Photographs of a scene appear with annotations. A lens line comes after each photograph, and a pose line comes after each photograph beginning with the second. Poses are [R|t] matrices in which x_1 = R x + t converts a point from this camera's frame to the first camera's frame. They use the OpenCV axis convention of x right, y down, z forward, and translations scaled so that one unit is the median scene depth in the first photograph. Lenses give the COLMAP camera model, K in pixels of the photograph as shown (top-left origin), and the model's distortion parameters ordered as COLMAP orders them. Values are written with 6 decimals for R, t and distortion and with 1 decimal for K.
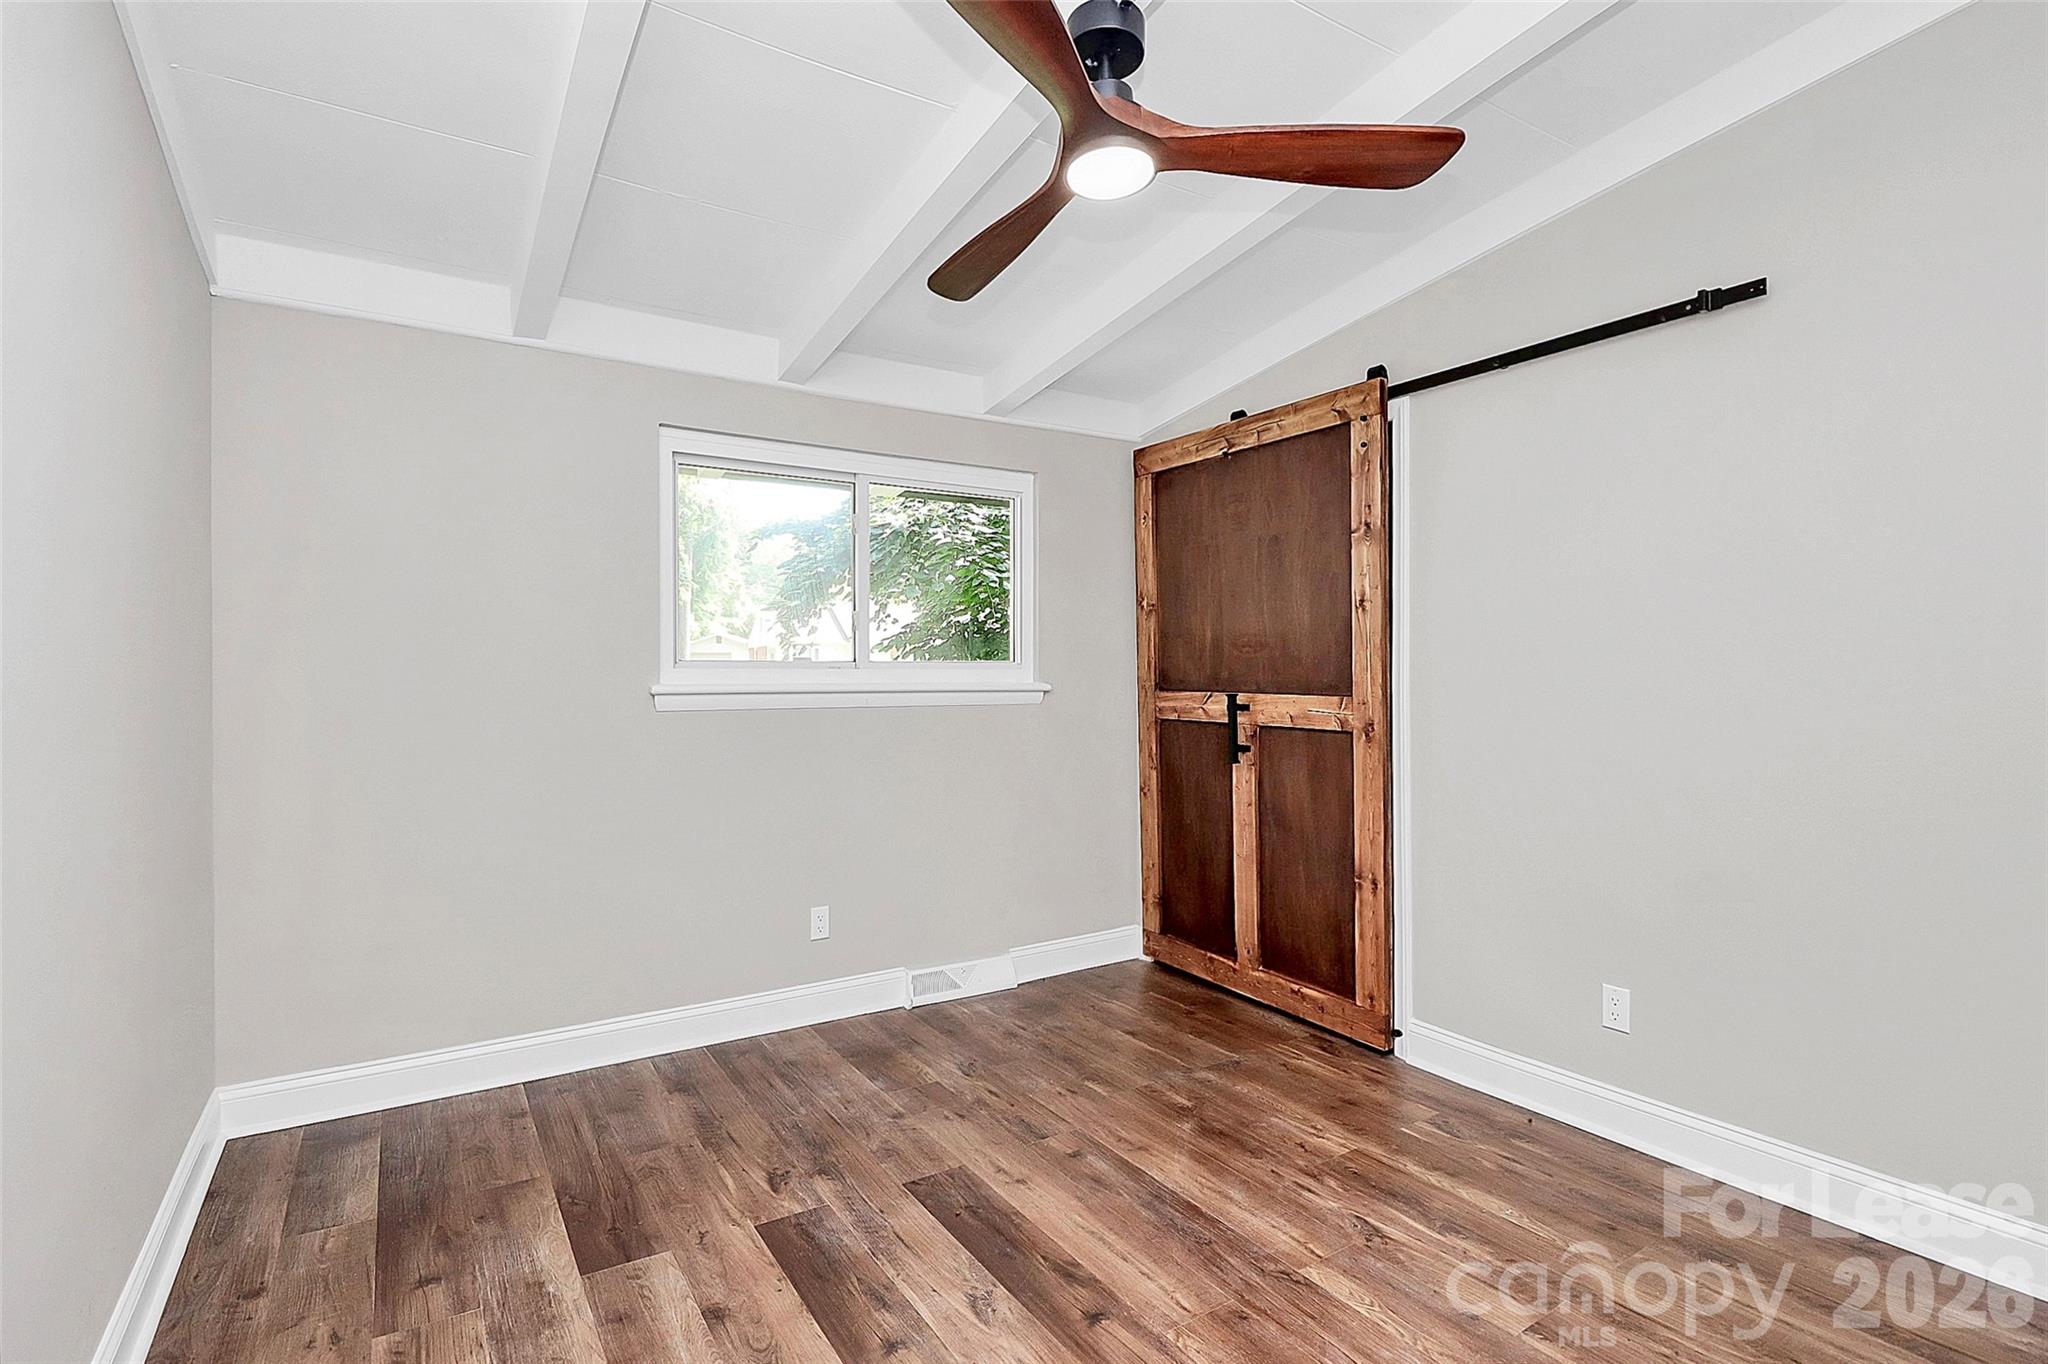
lens RADIAL K [[957.3, 0, 1015.5], [0, 957.3, 671.4], [0, 0, 1]] dist [-0.019617, -0.001211]
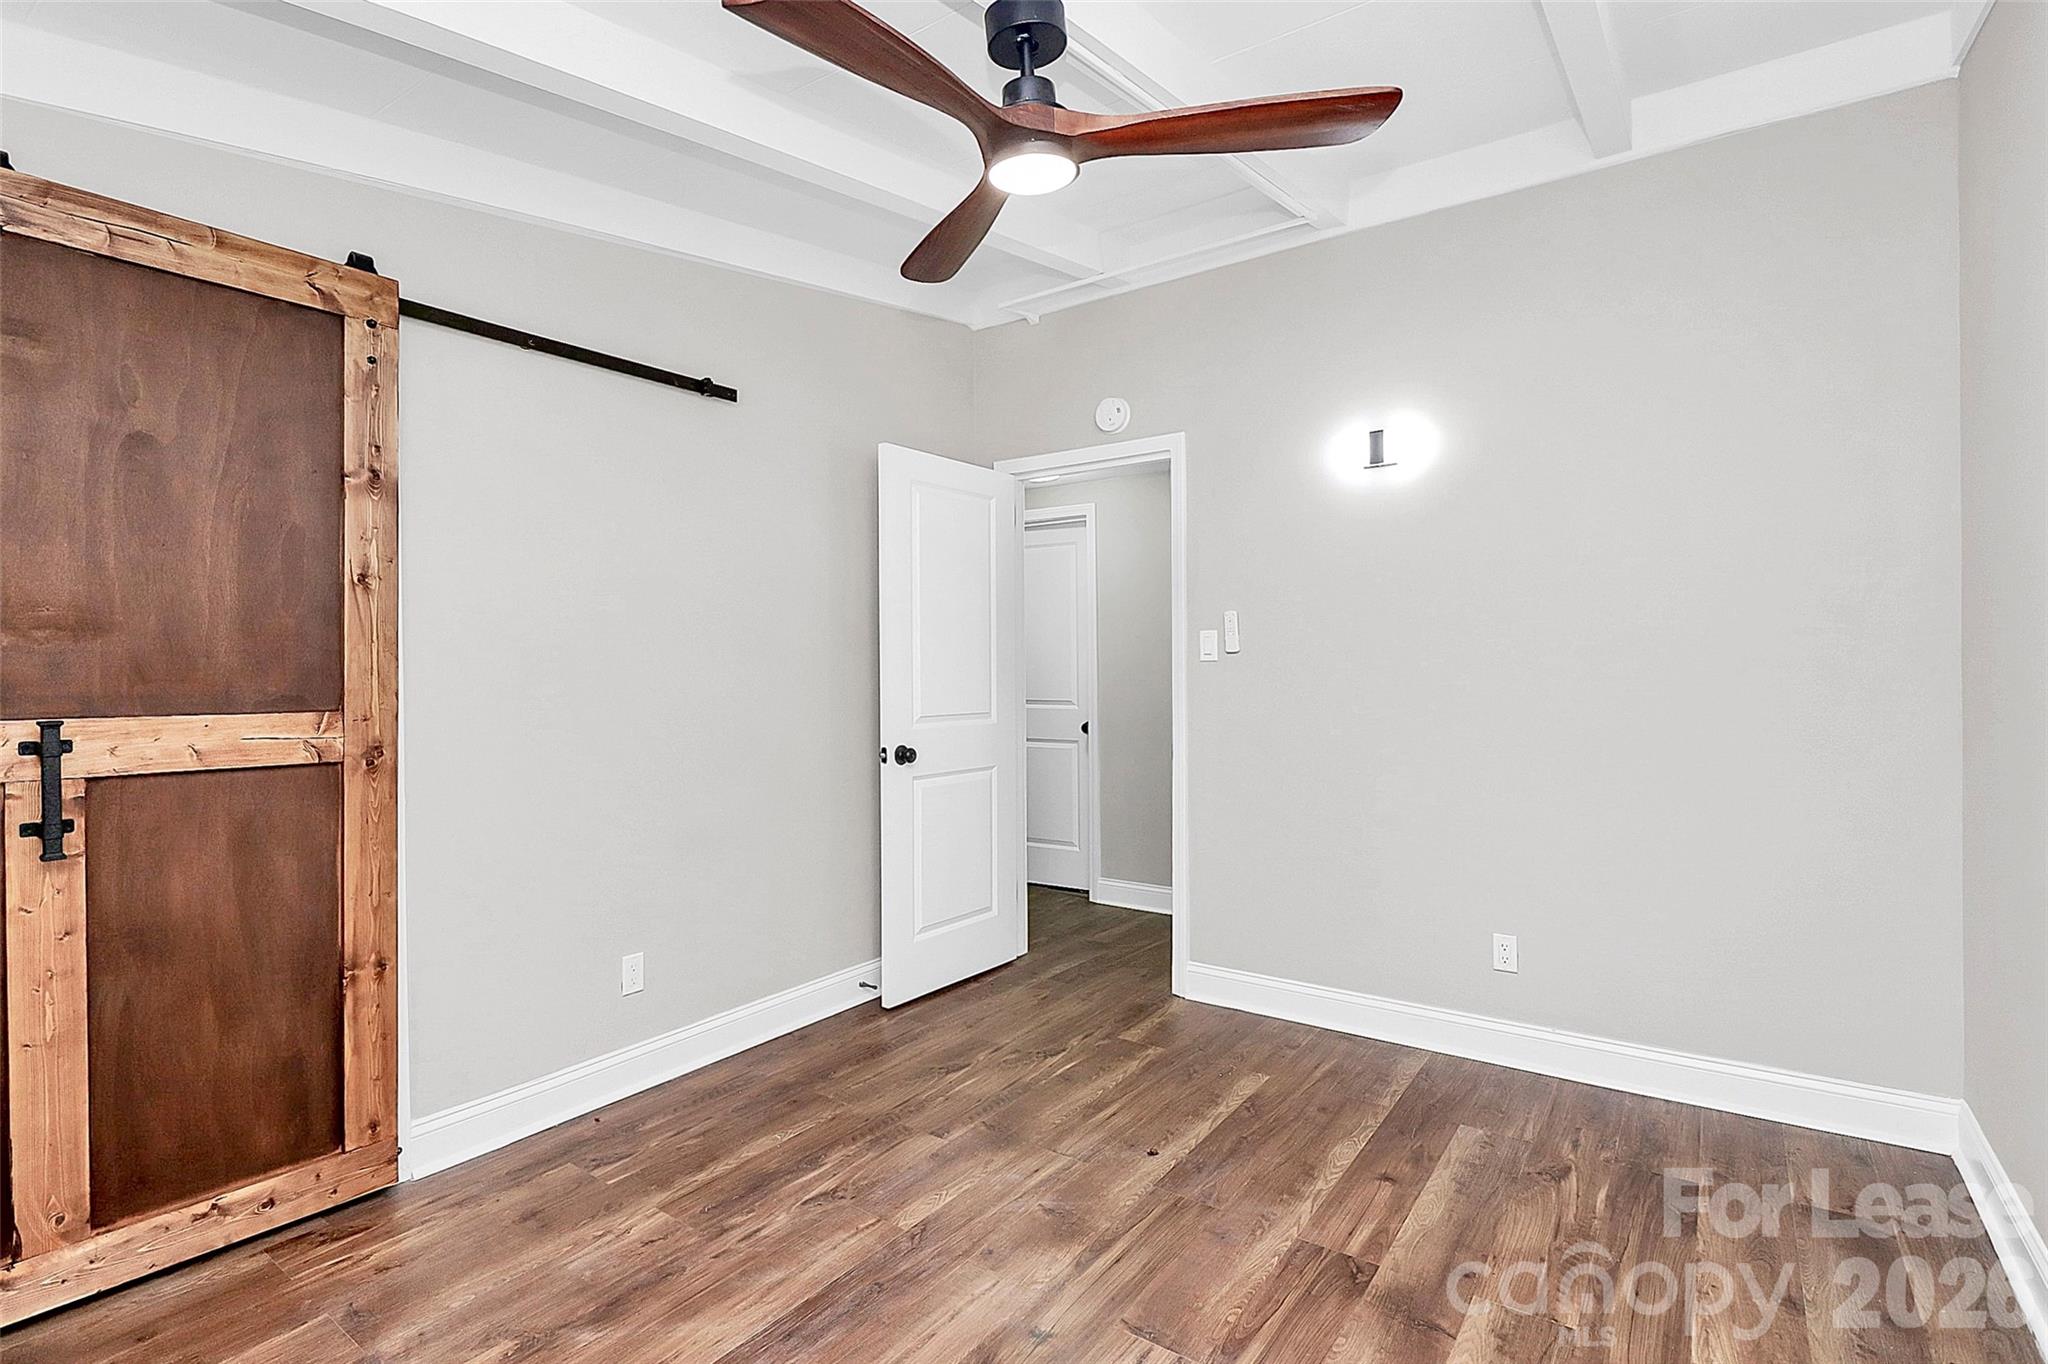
lens RADIAL K [[957.3, 0, 1017.6], [0, 957.3, 678.8], [0, 0, 1]] dist [-0.019617, -0.001211]
pose [[-0.360987, 0.000306, 0.932571, -0.474222], [0.009835, 0.999946, 0.003479, 0.005232], [-0.932519, 0.010428, -0.360970, 0.801149]]
